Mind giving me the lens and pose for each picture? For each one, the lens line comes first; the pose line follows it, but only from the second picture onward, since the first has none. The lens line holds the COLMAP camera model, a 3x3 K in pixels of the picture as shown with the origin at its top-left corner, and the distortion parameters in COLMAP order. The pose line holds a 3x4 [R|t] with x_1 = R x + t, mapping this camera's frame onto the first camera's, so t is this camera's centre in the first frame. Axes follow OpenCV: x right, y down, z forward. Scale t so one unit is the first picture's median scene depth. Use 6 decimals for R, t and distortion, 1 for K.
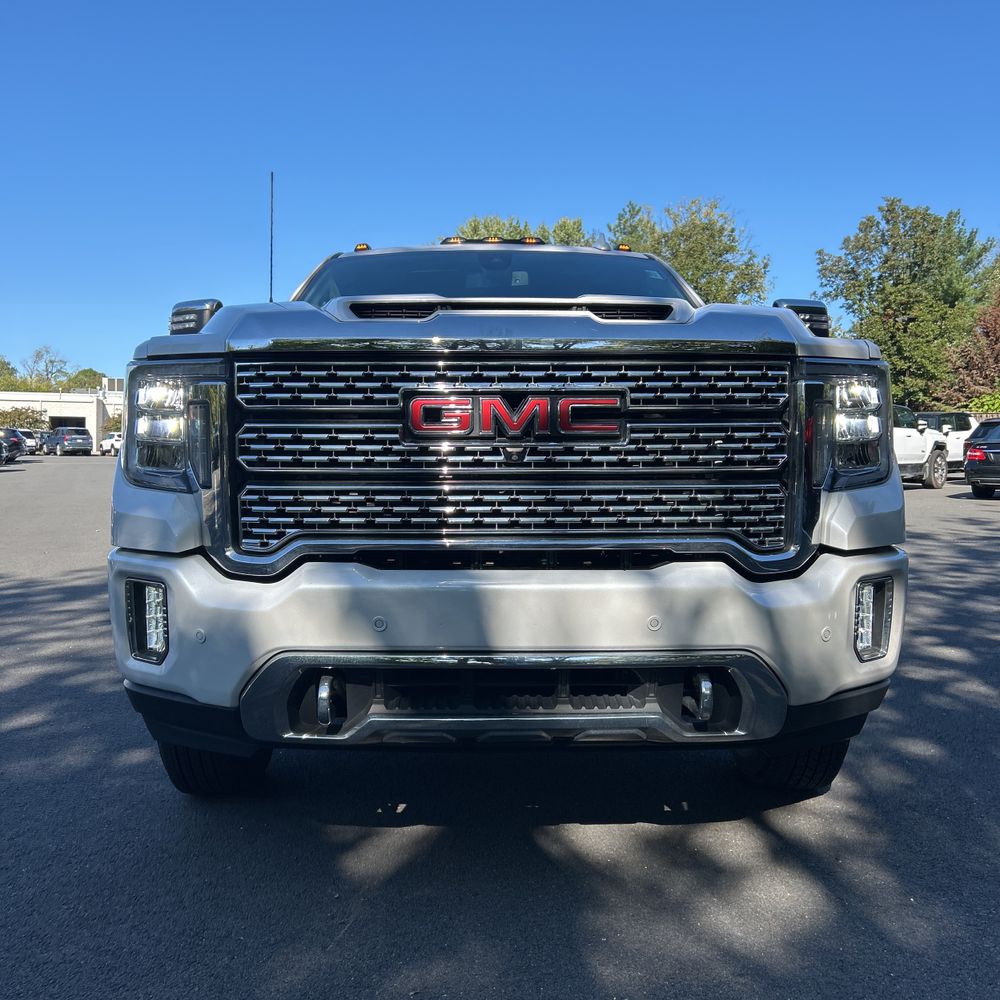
lens RADIAL K [[1010.8, 0, 494.3], [0, 1010.8, 507.8], [0, 0, 1]] dist [0.026736, 0.000000]
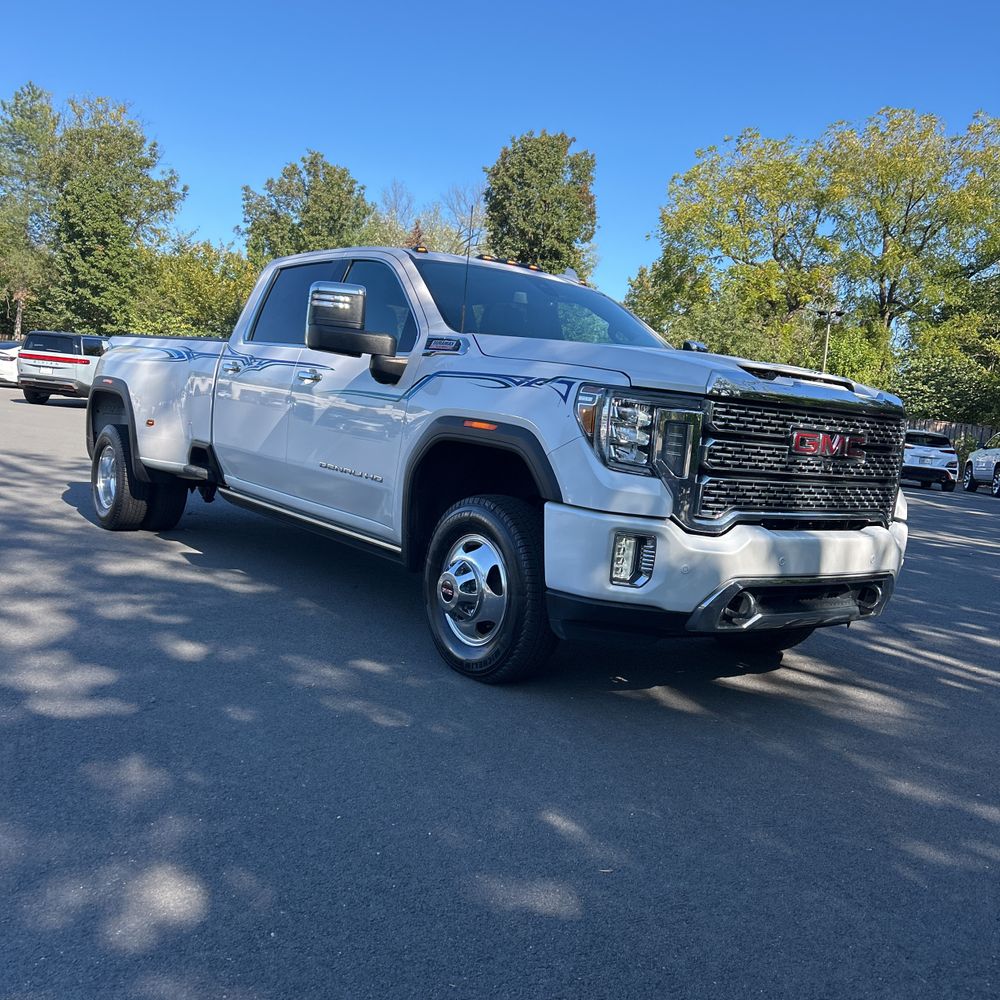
lens RADIAL K [[1010.8, 0, 499.5], [0, 1010.8, 507.8], [0, 0, 1]] dist [0.026736, 0.000000]
pose [[0.808287, 0.016793, 0.588549, -1.412932], [-0.061132, 0.996584, 0.055521, -0.040809], [-0.585606, -0.080856, 0.806553, -0.109821]]
